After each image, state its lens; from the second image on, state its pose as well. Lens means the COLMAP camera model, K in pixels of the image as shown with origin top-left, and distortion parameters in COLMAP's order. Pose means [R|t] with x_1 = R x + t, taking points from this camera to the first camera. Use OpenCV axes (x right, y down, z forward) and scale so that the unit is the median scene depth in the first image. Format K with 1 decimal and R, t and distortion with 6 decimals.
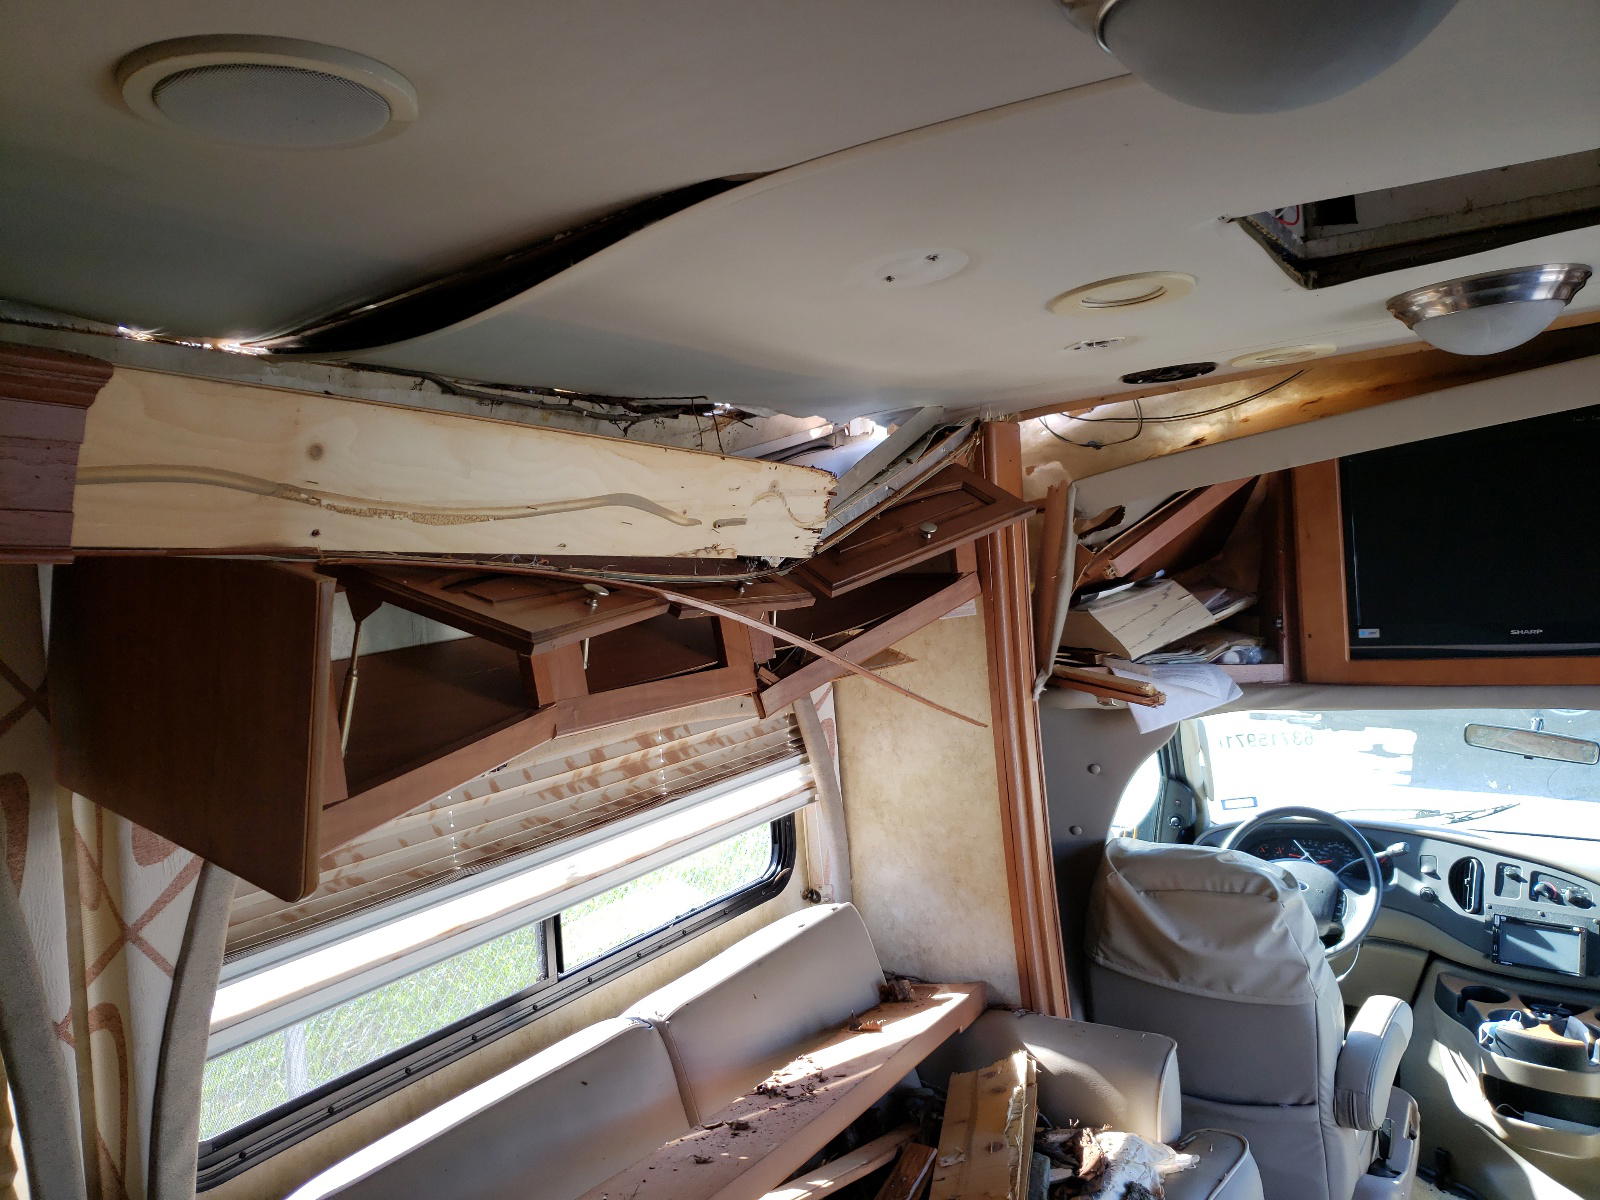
lens RADIAL K [[1246.2, 0, 800.0], [0, 1246.2, 600.0], [0, 0, 1]] dist [0.015215, 0.013519]
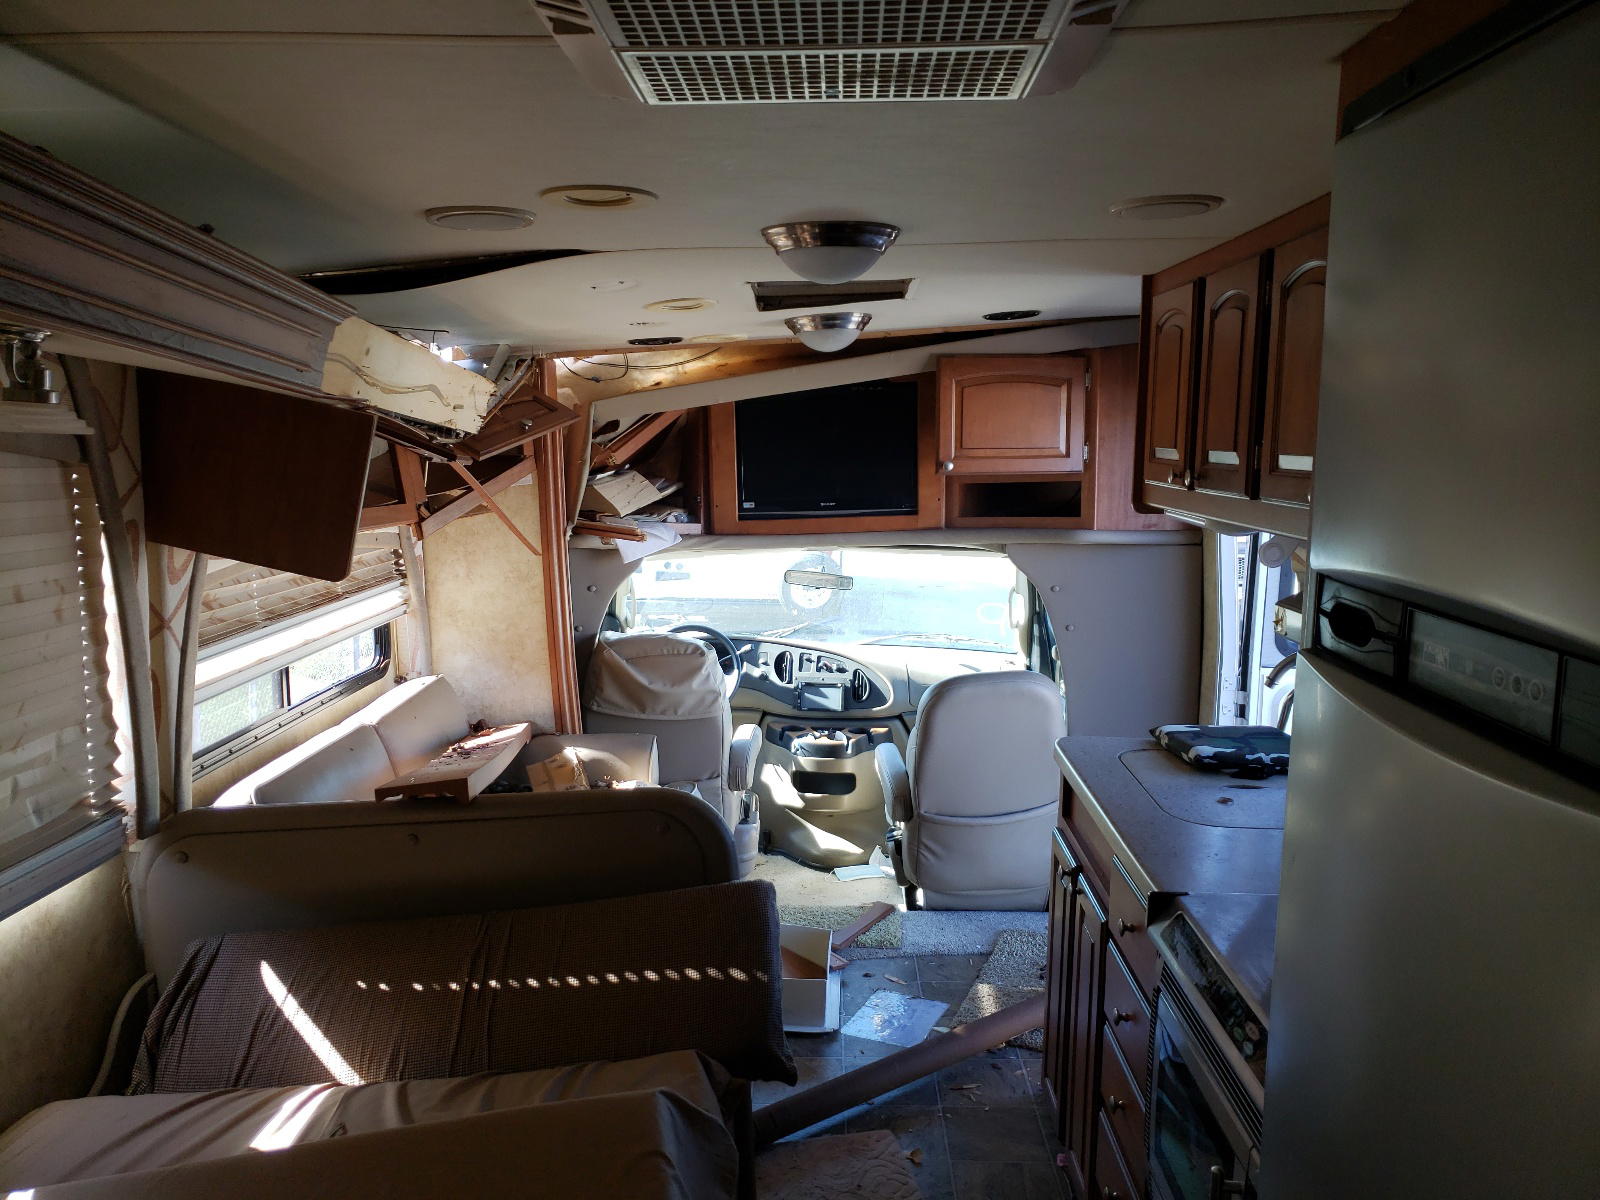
lens RADIAL K [[1246.2, 0, 800.0], [0, 1246.2, 600.0], [0, 0, 1]] dist [0.015215, 0.013519]
pose [[0.849499, -0.009068, 0.527512, -0.378639], [-0.016475, 0.998909, 0.043702, 0.079503], [-0.527332, -0.045816, 0.848423, -0.479862]]
